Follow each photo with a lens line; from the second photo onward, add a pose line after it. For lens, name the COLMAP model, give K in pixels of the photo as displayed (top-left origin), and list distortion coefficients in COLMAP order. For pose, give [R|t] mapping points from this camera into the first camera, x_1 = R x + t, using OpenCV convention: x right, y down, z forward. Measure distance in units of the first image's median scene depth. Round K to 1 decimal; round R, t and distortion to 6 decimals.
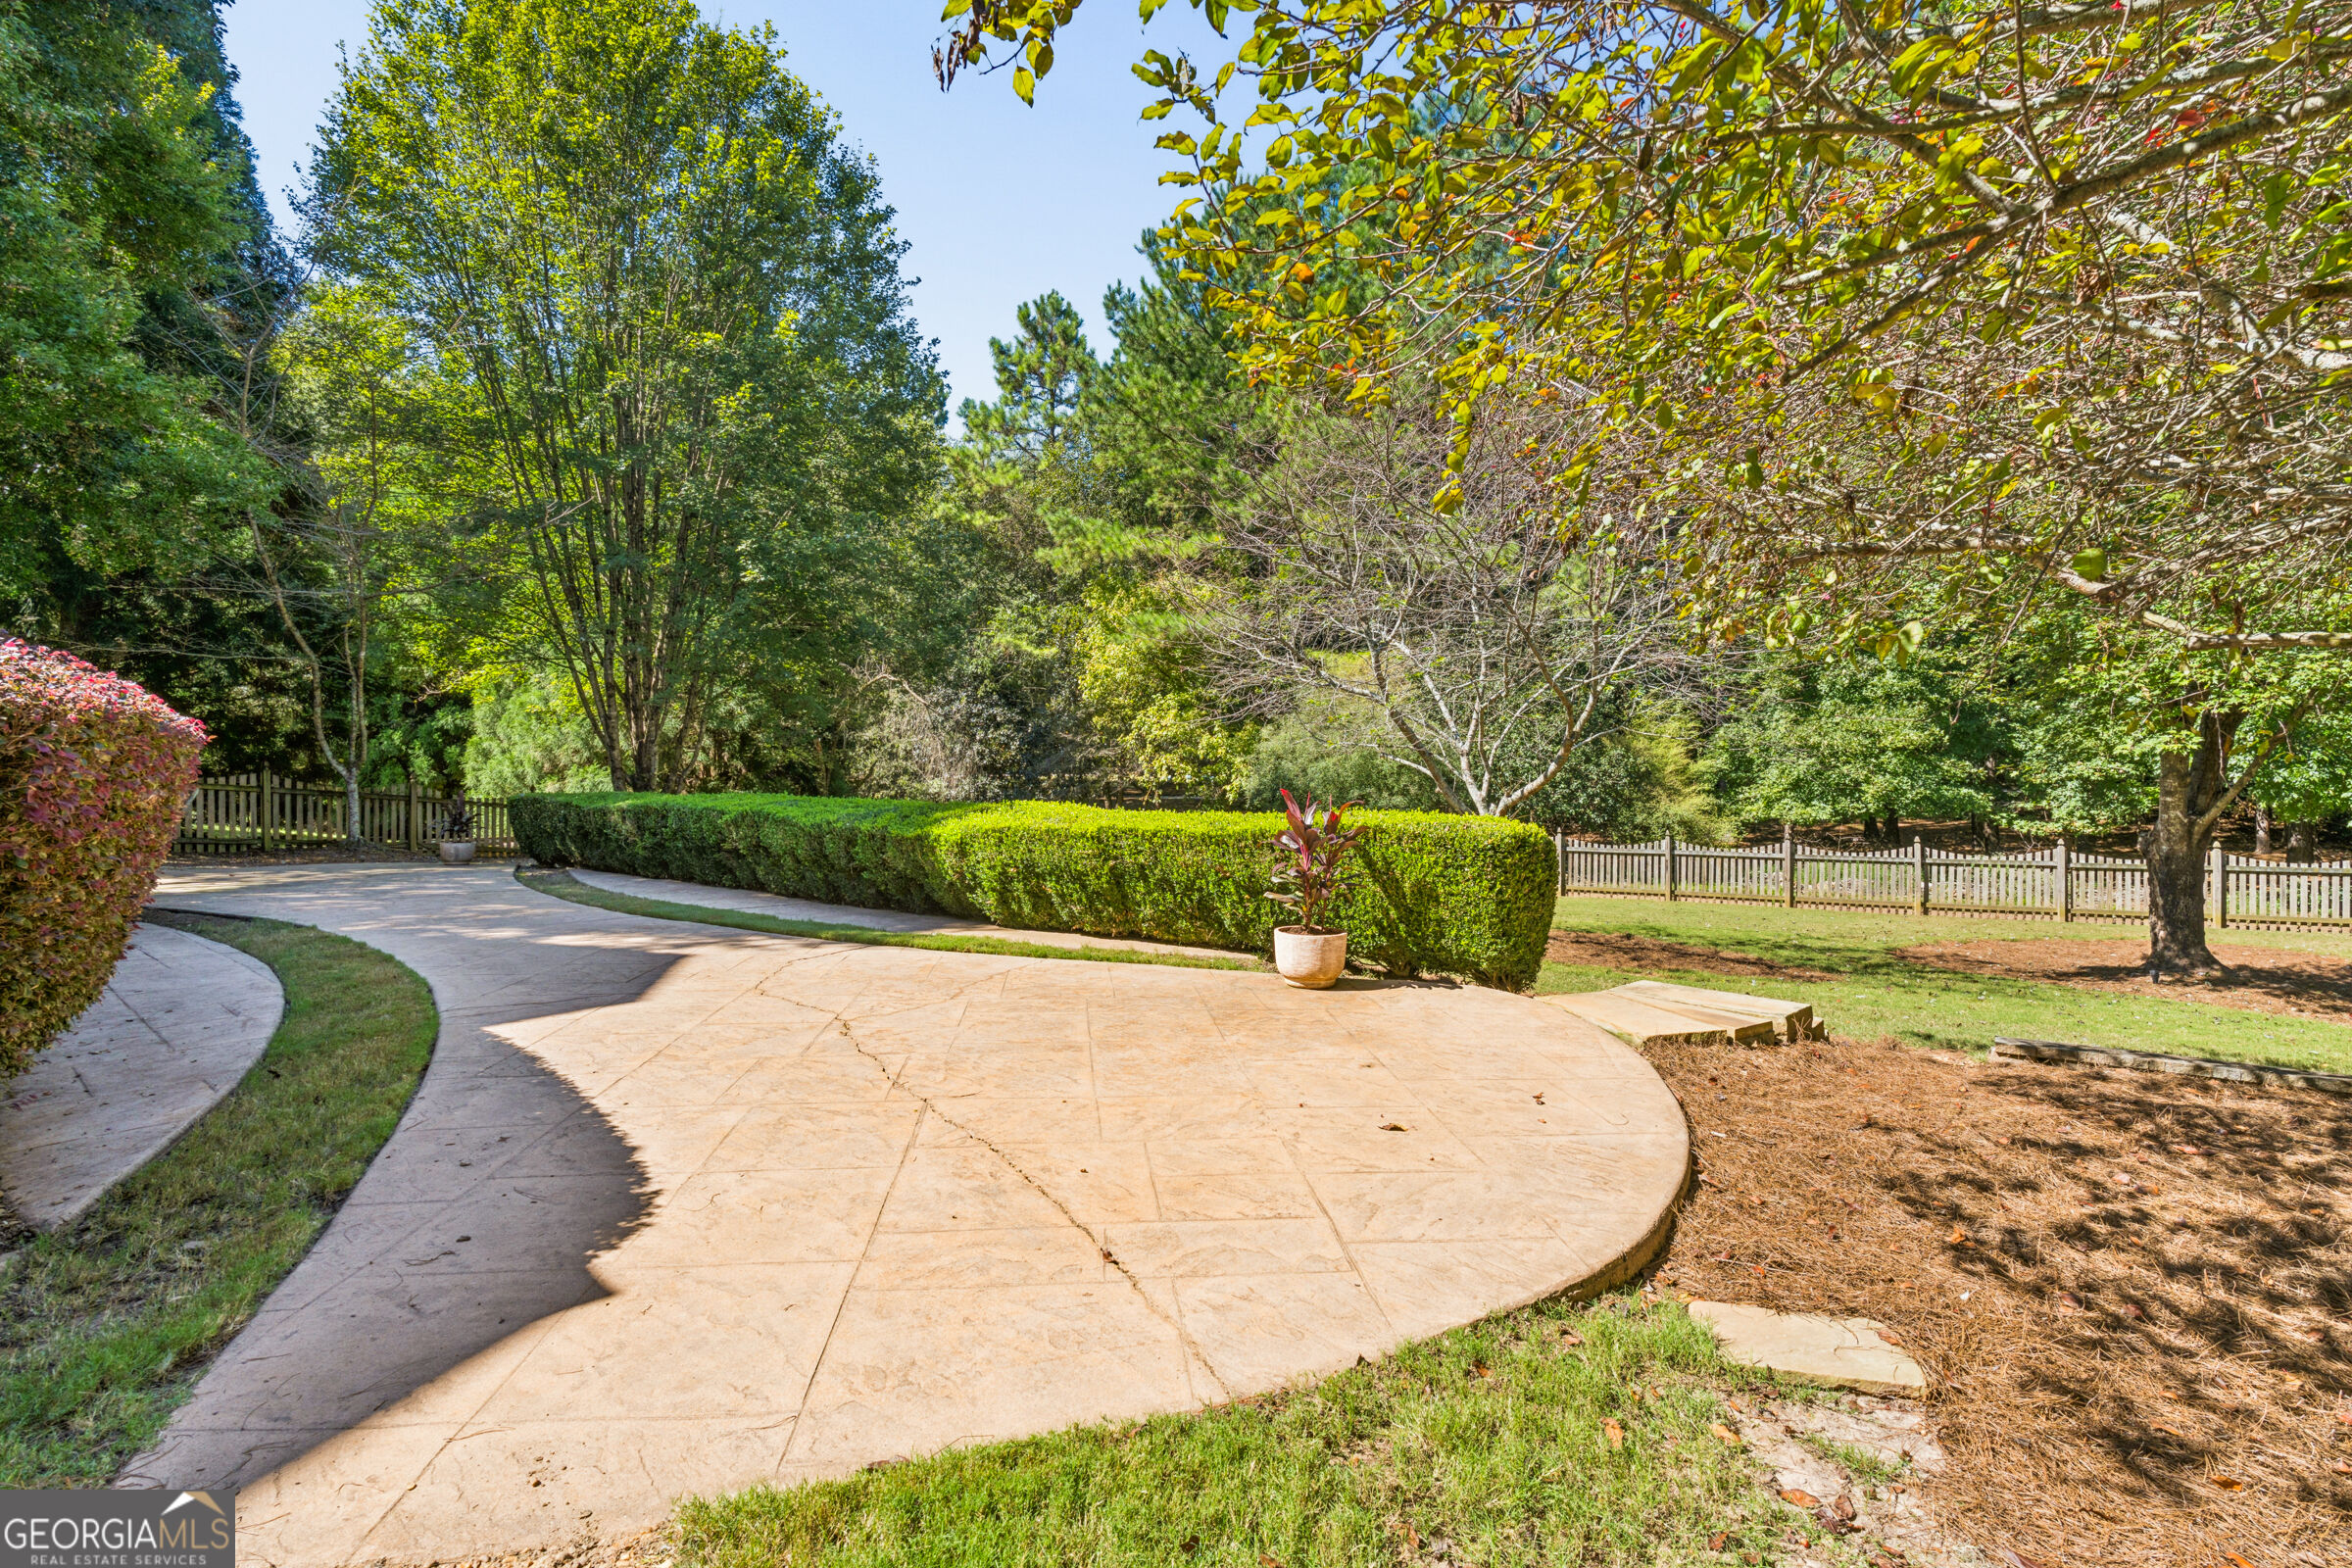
lens RADIAL K [[1031.0, 0, 1172.4], [0, 1031.0, 793.1], [0, 0, 1]] dist [0.000543, 0.000368]
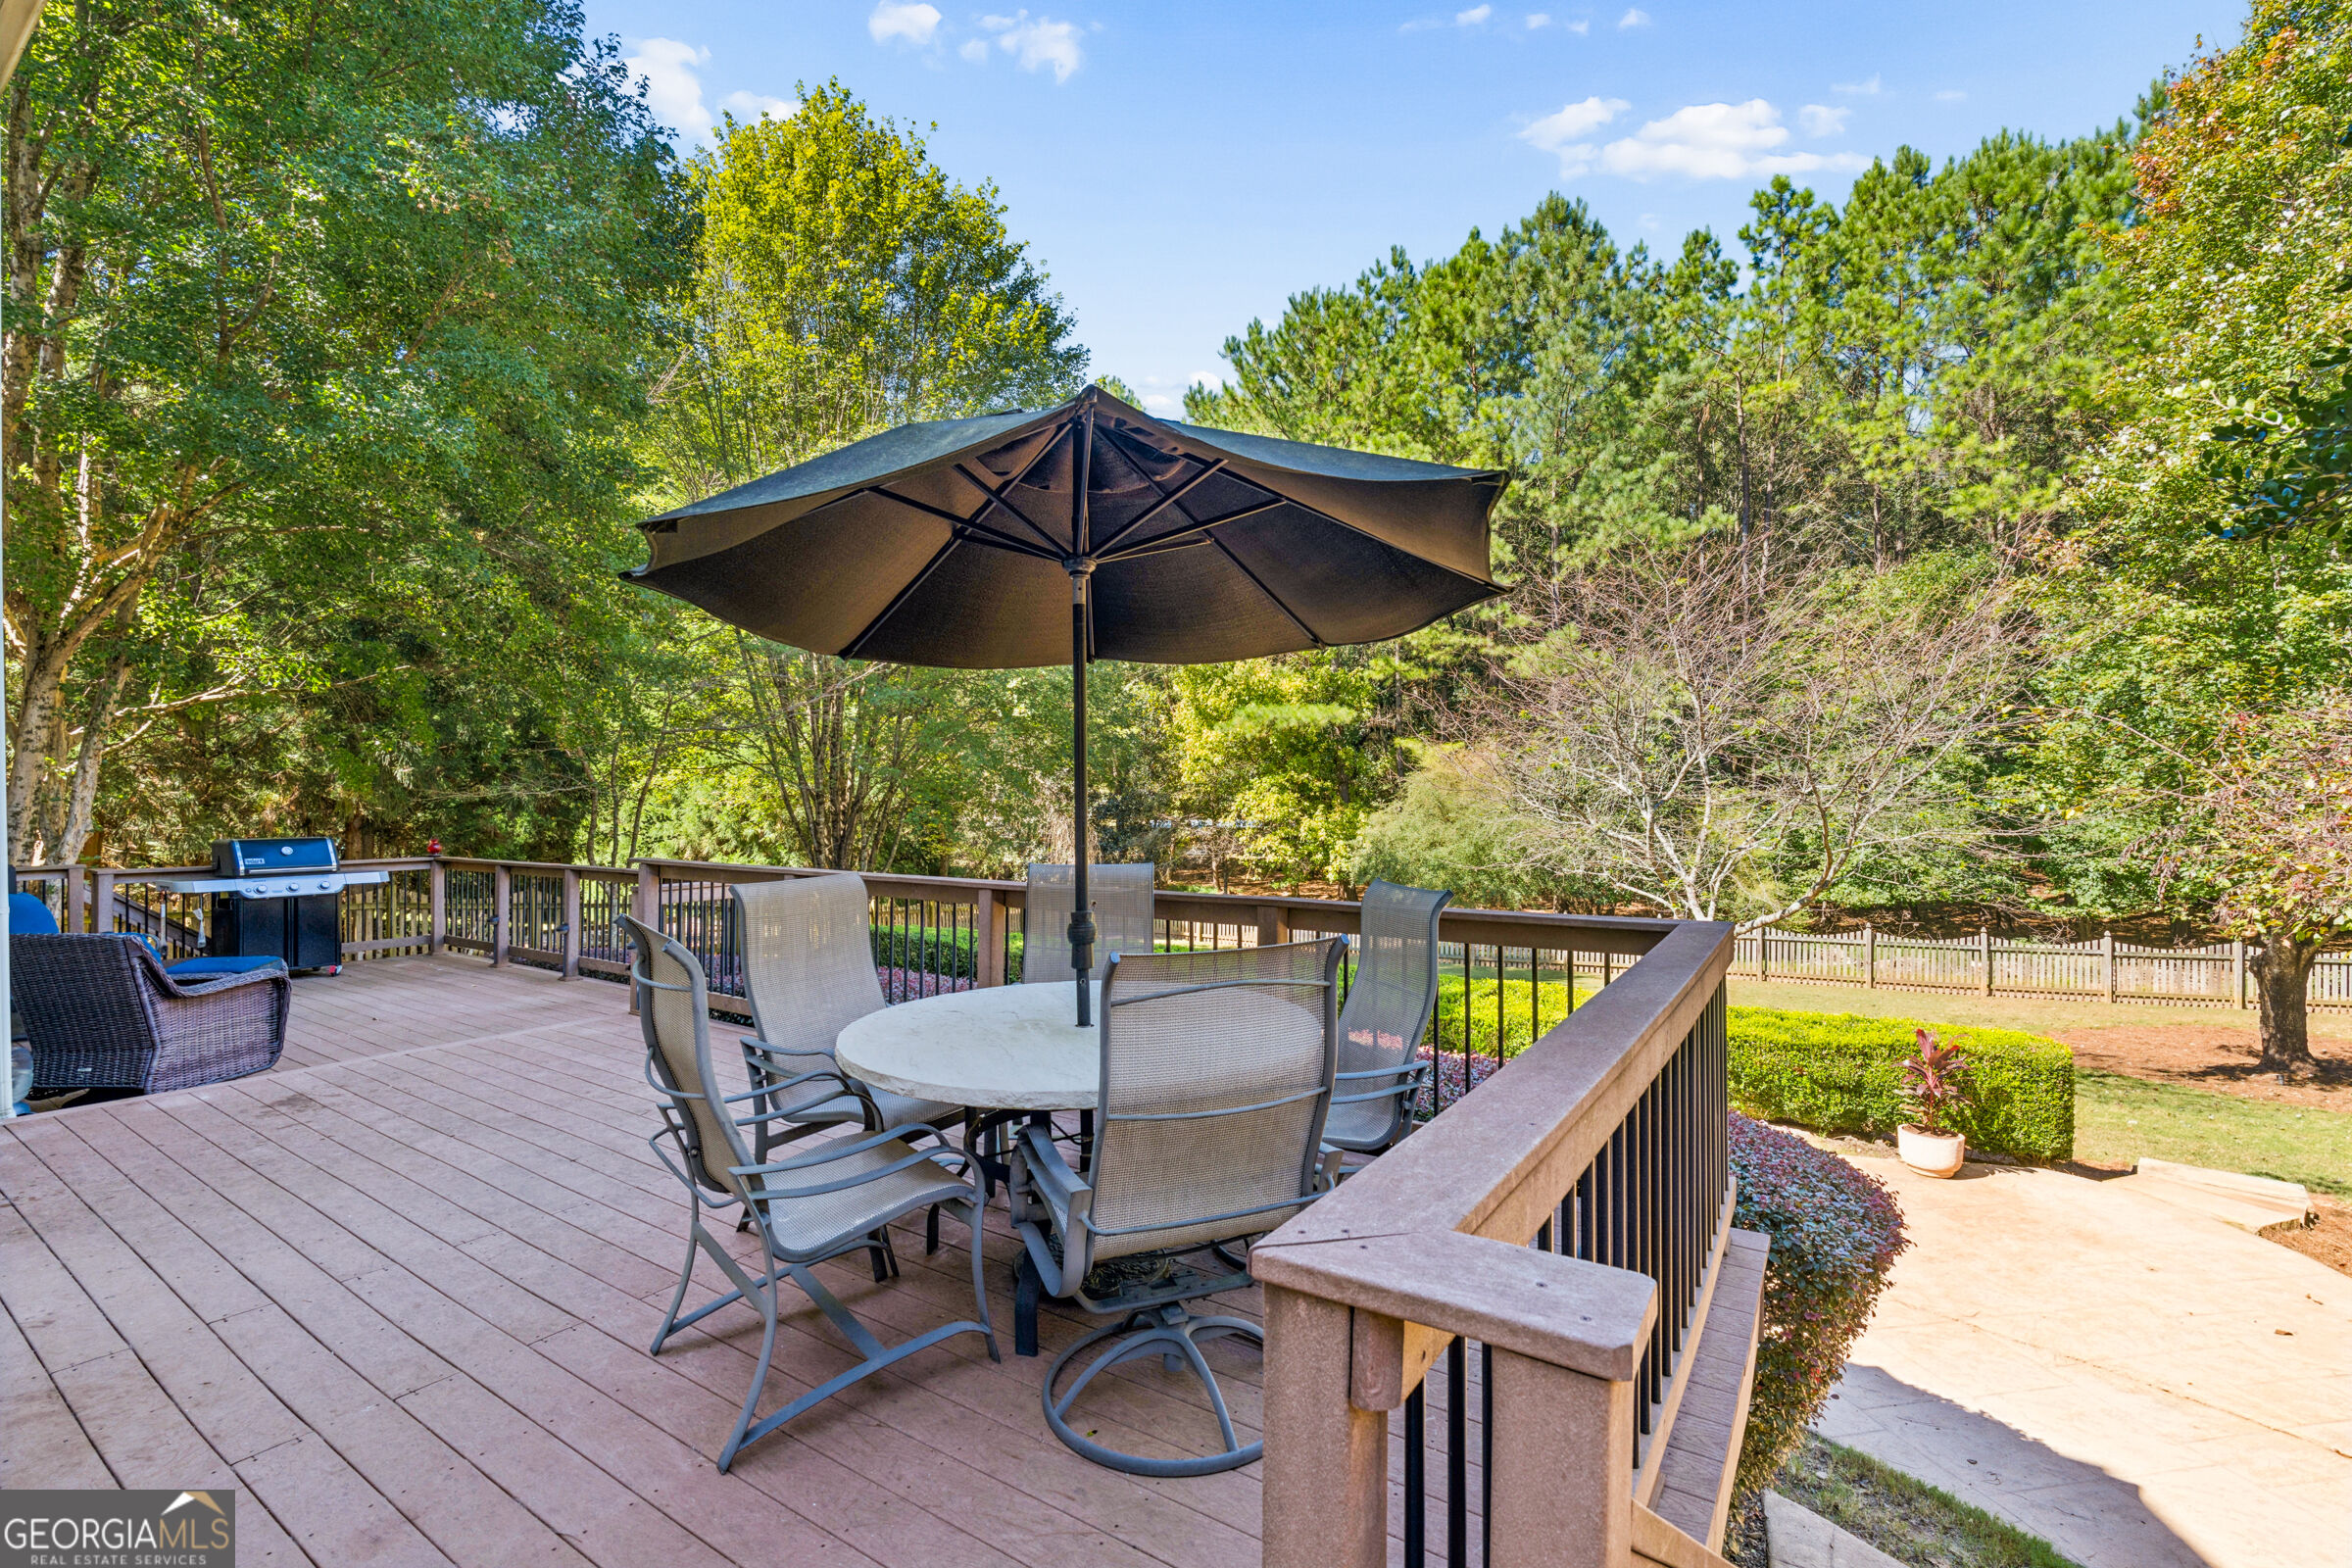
lens RADIAL K [[1031.0, 0, 1166.4], [0, 1031.0, 797.6], [0, 0, 1]] dist [0.000543, 0.000368]
pose [[0.996102, 0.001072, 0.088204, -0.248628], [0.000625, 0.999815, -0.019199, -0.069817], [-0.088208, 0.019179, 0.995917, -0.057483]]
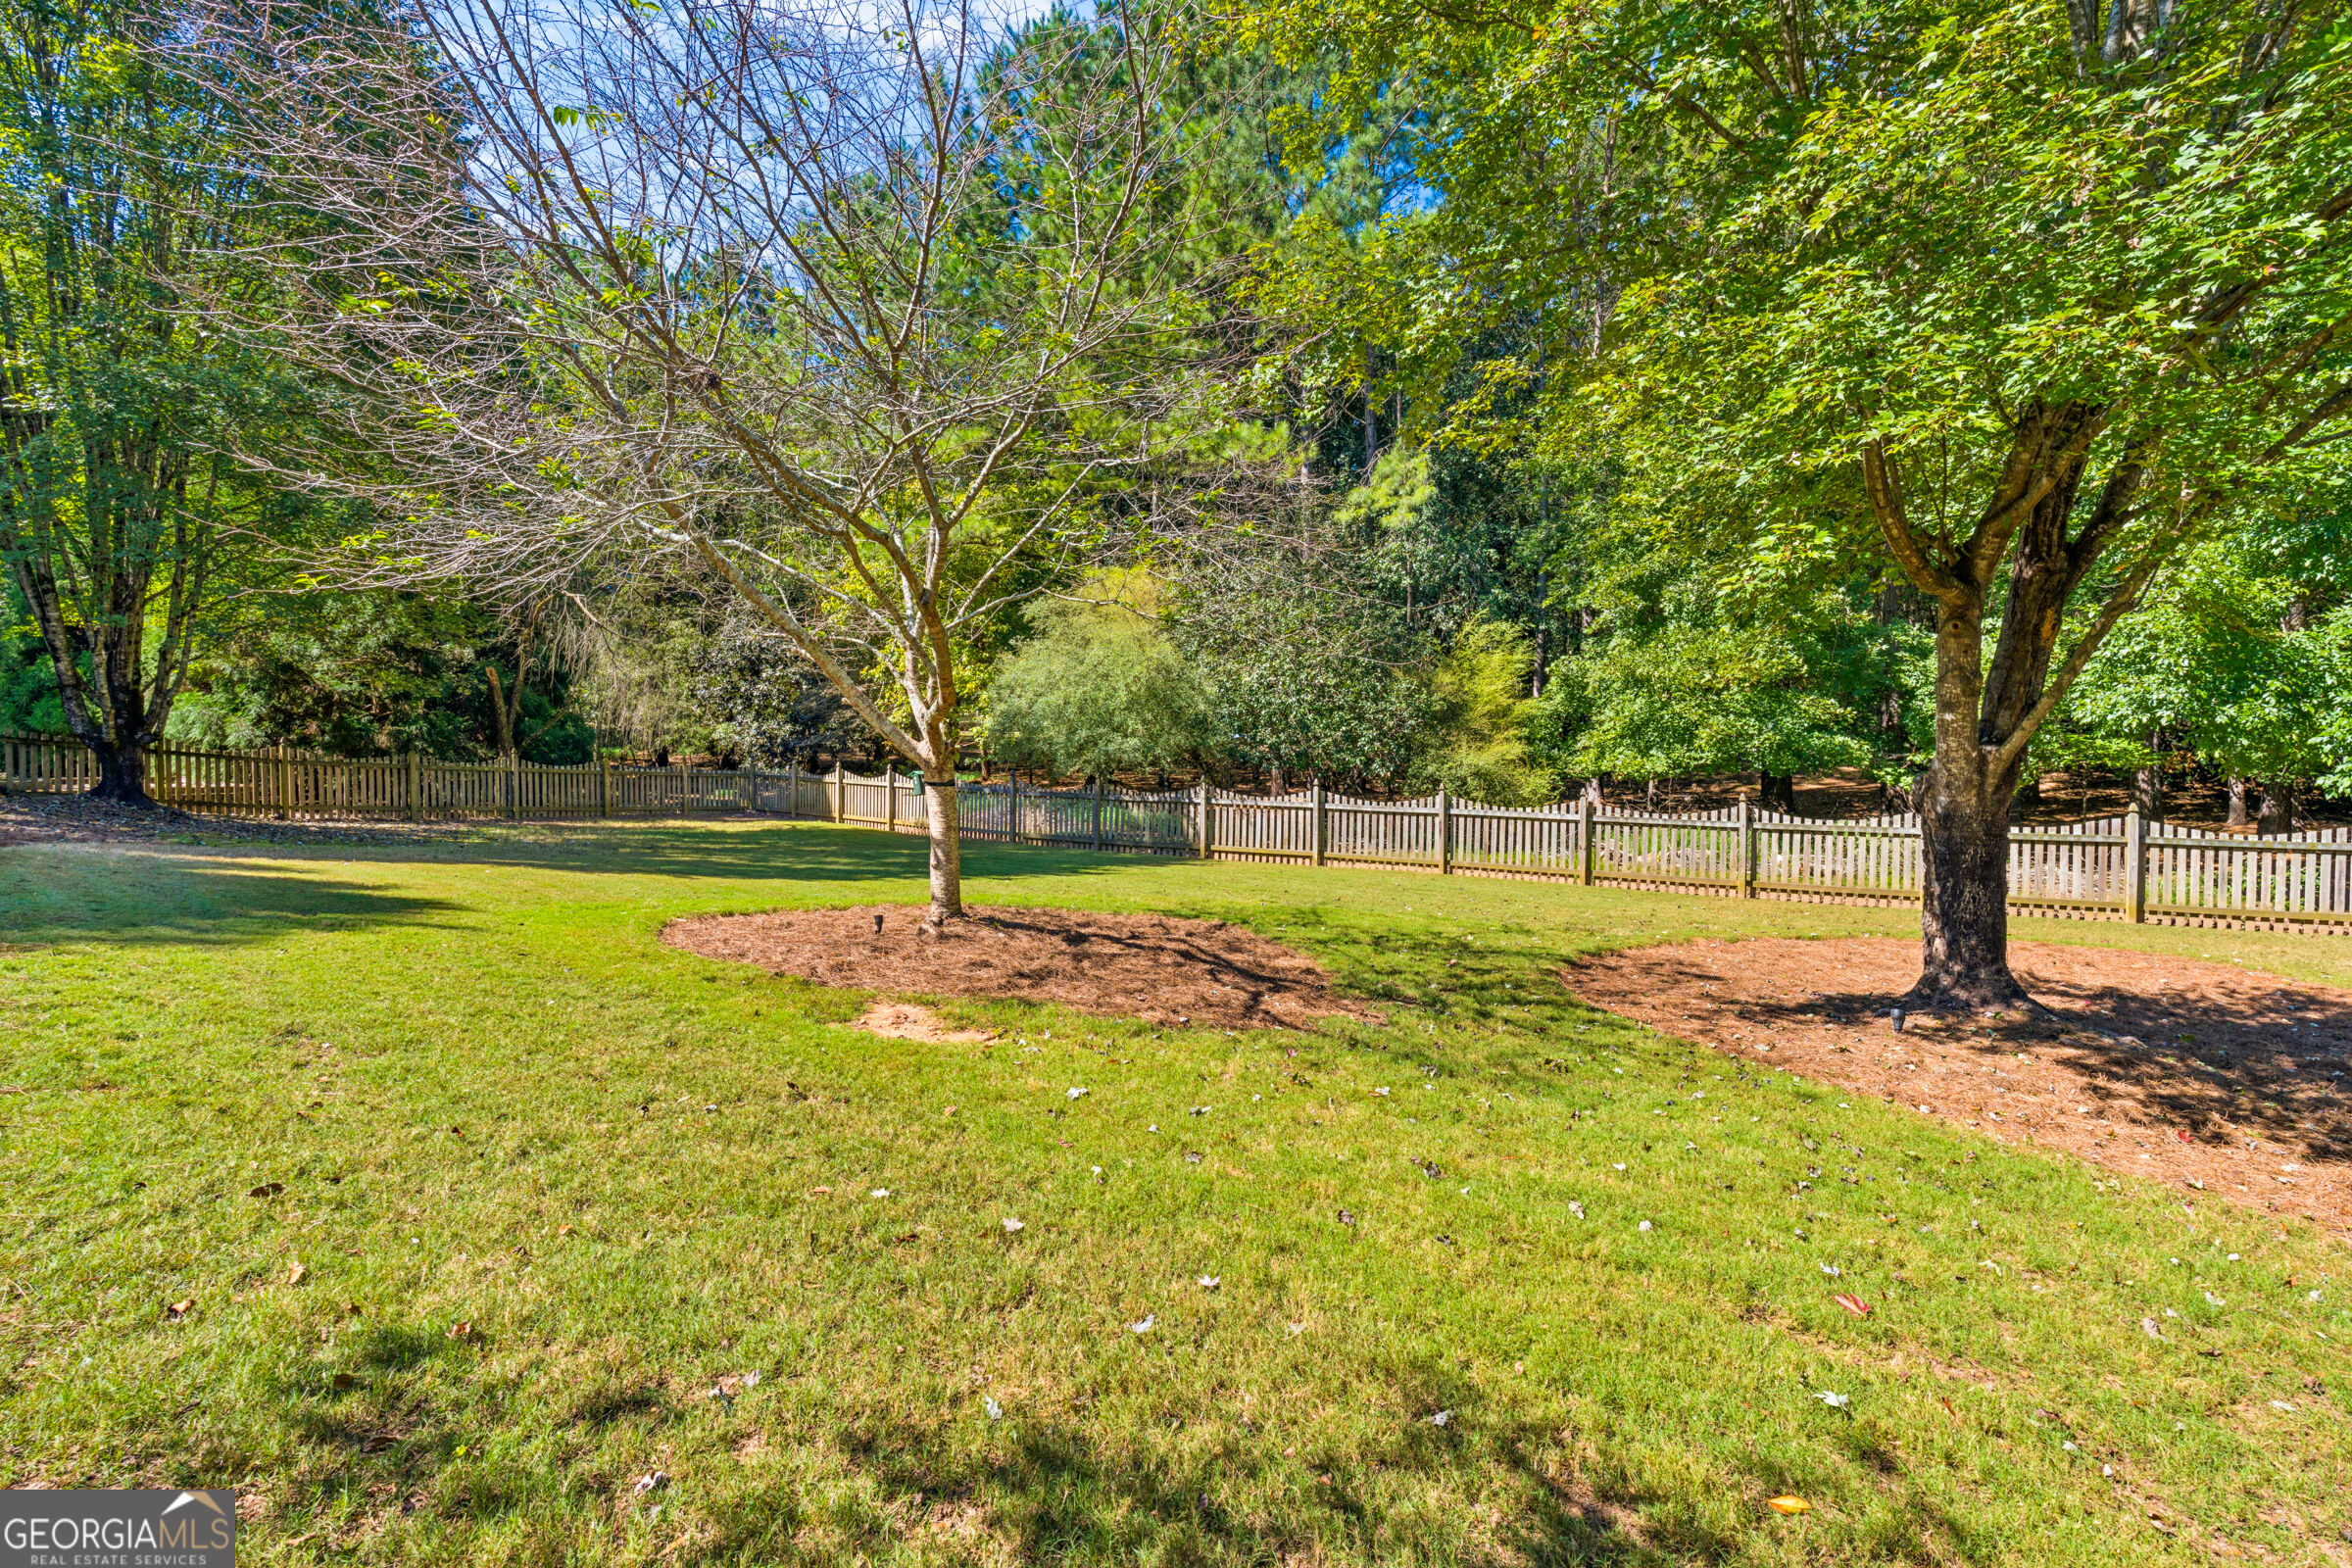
lens RADIAL K [[1031.0, 0, 1179.0], [0, 1031.0, 762.3], [0, 0, 1]] dist [0.000543, 0.000368]
pose [[0.999841, 0.011671, -0.013445, 0.294180], [-0.011606, 0.999921, 0.004868, 0.019008], [0.013501, -0.004711, 0.999898, 0.223087]]
